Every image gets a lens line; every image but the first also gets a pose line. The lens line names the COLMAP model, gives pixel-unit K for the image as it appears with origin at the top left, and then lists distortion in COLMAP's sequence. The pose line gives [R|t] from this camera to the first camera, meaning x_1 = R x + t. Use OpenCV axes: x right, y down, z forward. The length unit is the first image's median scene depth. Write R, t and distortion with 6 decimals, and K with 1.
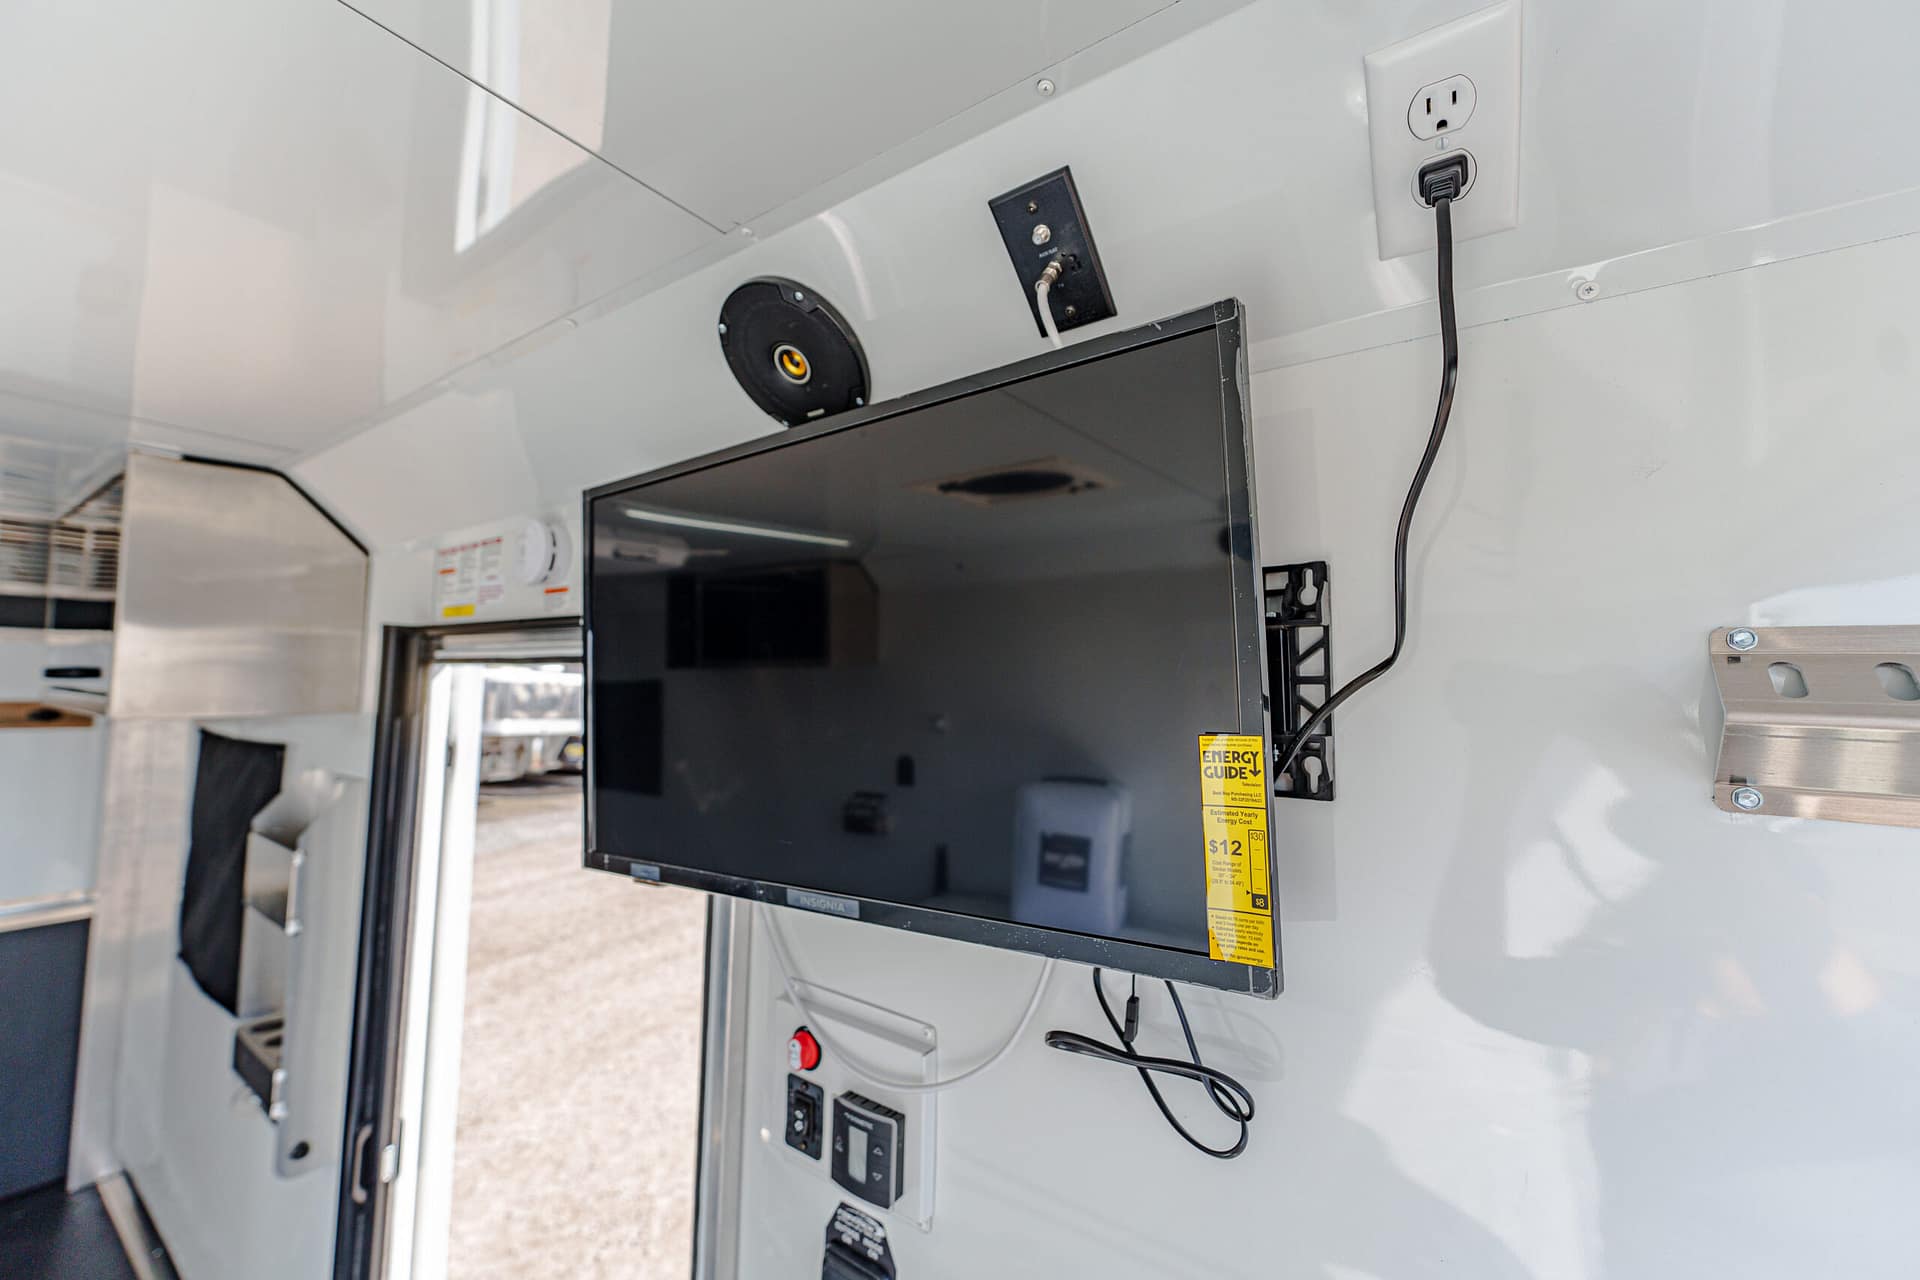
lens RADIAL K [[793.2, 0, 955.5], [0, 793.2, 656.4], [0, 0, 1]] dist [0.003588, -0.000711]
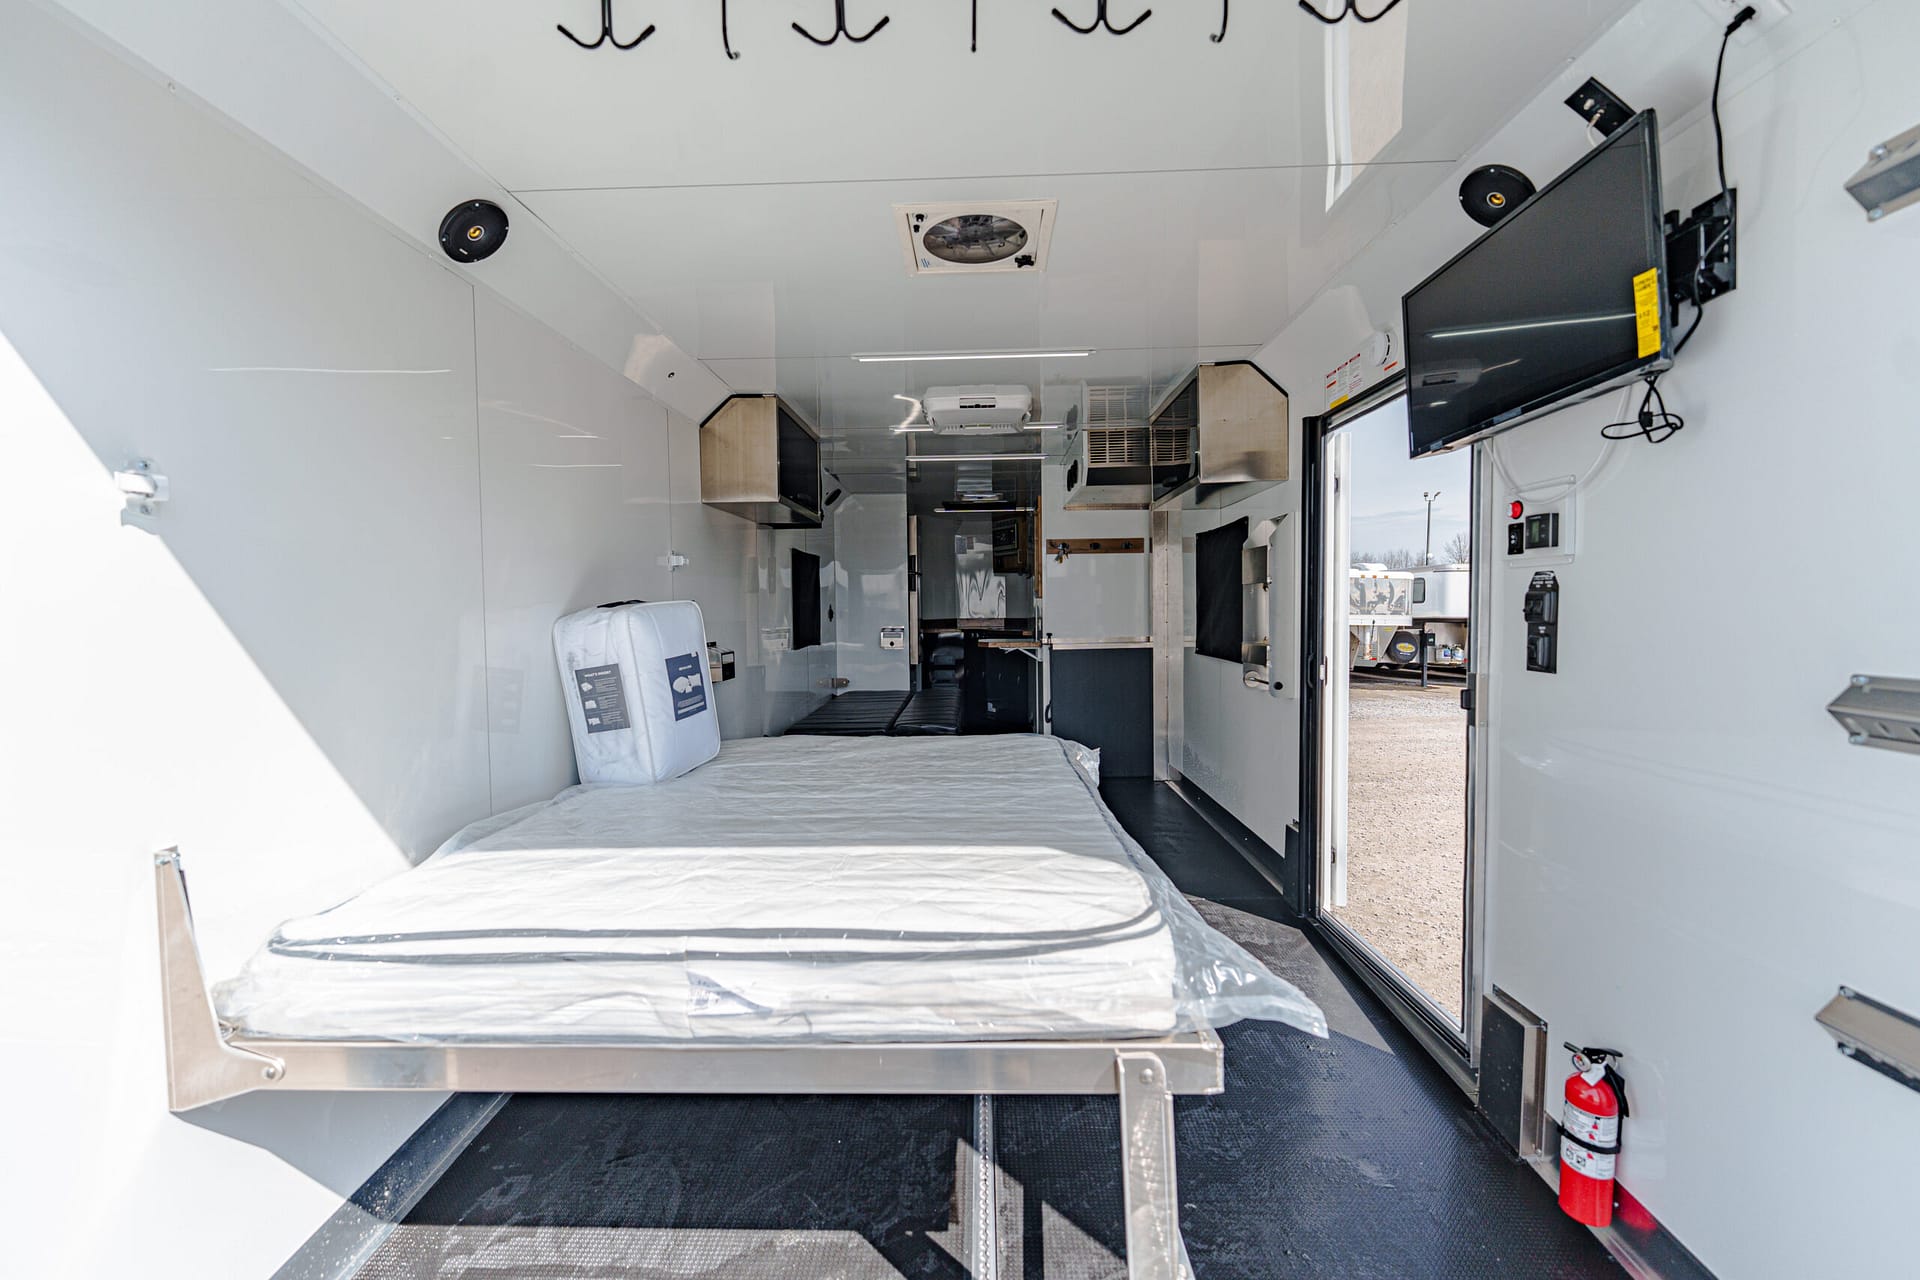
lens RADIAL K [[793.2, 0, 963.4], [0, 793.2, 651.9], [0, 0, 1]] dist [0.003588, -0.000711]
pose [[0.580054, -0.001494, -0.814577, 0.735173], [0.076635, 0.995663, 0.052745, 0.656086], [0.810965, -0.093019, 0.577653, -1.603754]]
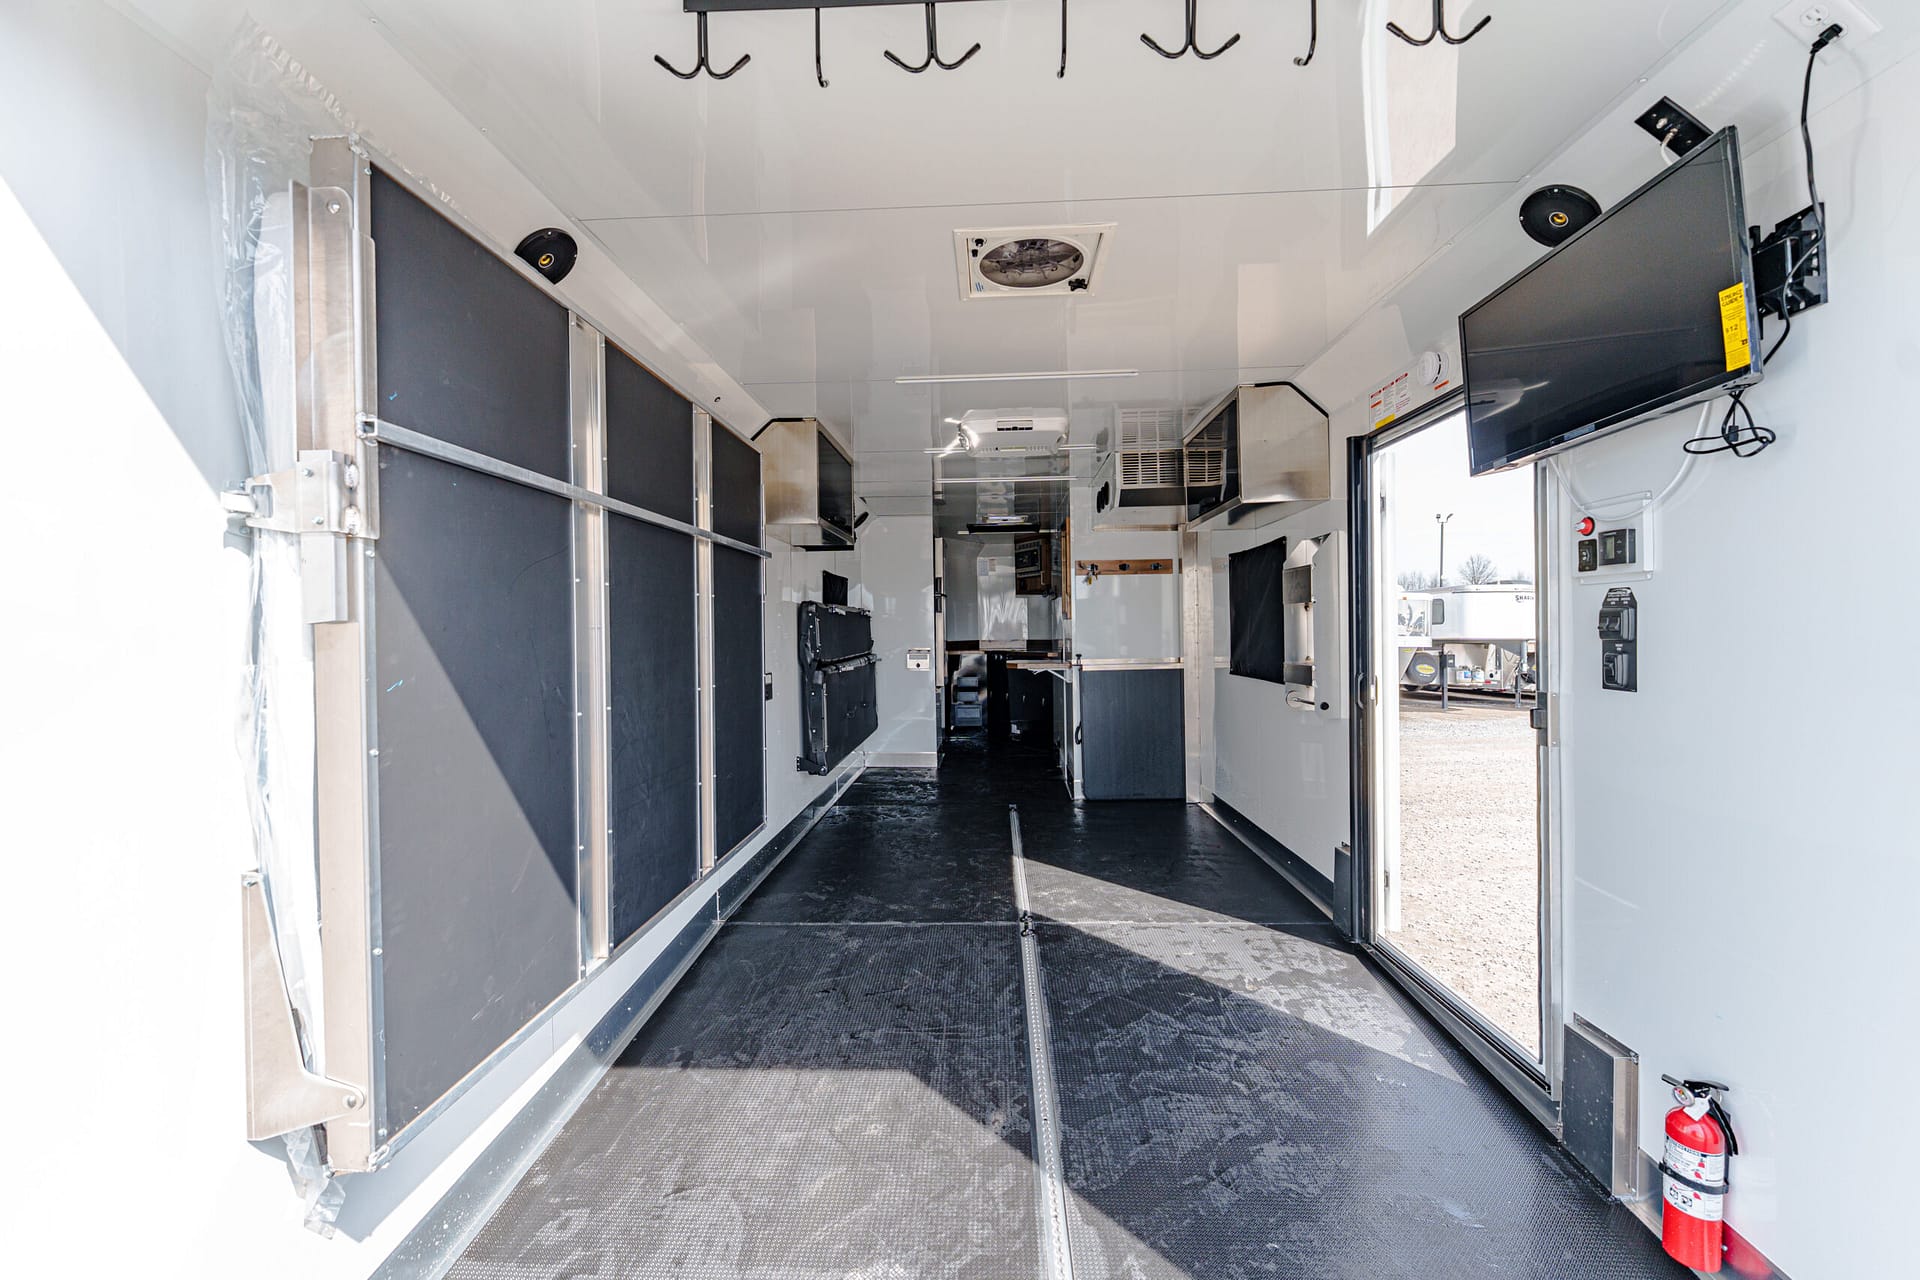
lens RADIAL K [[793.2, 0, 965.3], [0, 793.2, 647.0], [0, 0, 1]] dist [0.003588, -0.000711]
pose [[0.570122, -0.030937, -0.820977, 0.635619], [0.079165, 0.996709, 0.017416, 0.654571], [0.817737, -0.074922, 0.570695, -1.715831]]
